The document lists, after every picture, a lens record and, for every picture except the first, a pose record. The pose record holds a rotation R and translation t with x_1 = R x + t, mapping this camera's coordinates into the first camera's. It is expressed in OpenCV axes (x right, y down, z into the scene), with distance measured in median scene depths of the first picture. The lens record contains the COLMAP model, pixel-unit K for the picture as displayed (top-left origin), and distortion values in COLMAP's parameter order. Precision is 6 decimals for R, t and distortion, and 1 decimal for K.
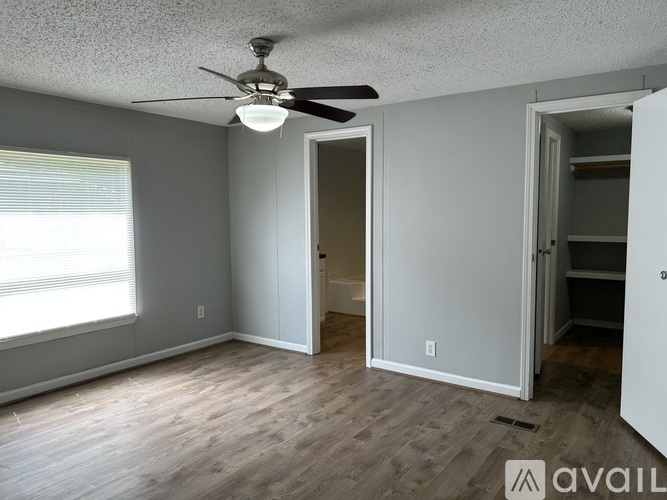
lens RADIAL K [[517.5, 0, 331.1], [0, 517.5, 243.1], [0, 0, 1]] dist [0.039537, -0.011828]
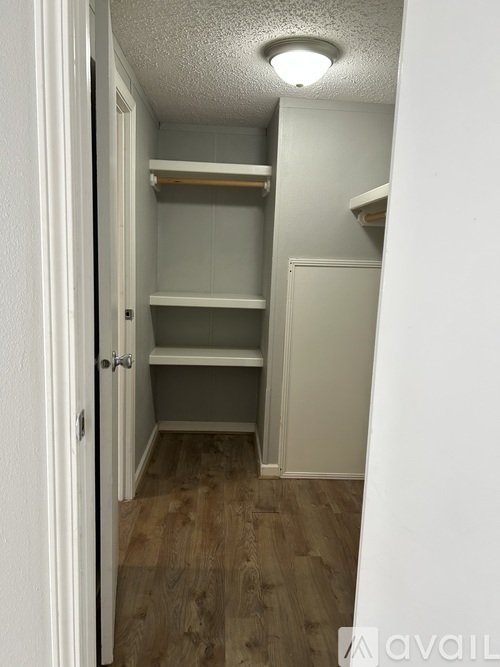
lens RADIAL K [[517.5, 0, 250.0], [0, 517.5, 333.5], [0, 0, 1]] dist [0.039537, -0.011828]
pose [[0.795161, -0.066607, 0.602729, 0.204423], [0.005406, 0.994688, 0.102790, -0.034132], [-0.606374, -0.078476, 0.791297, 0.504758]]
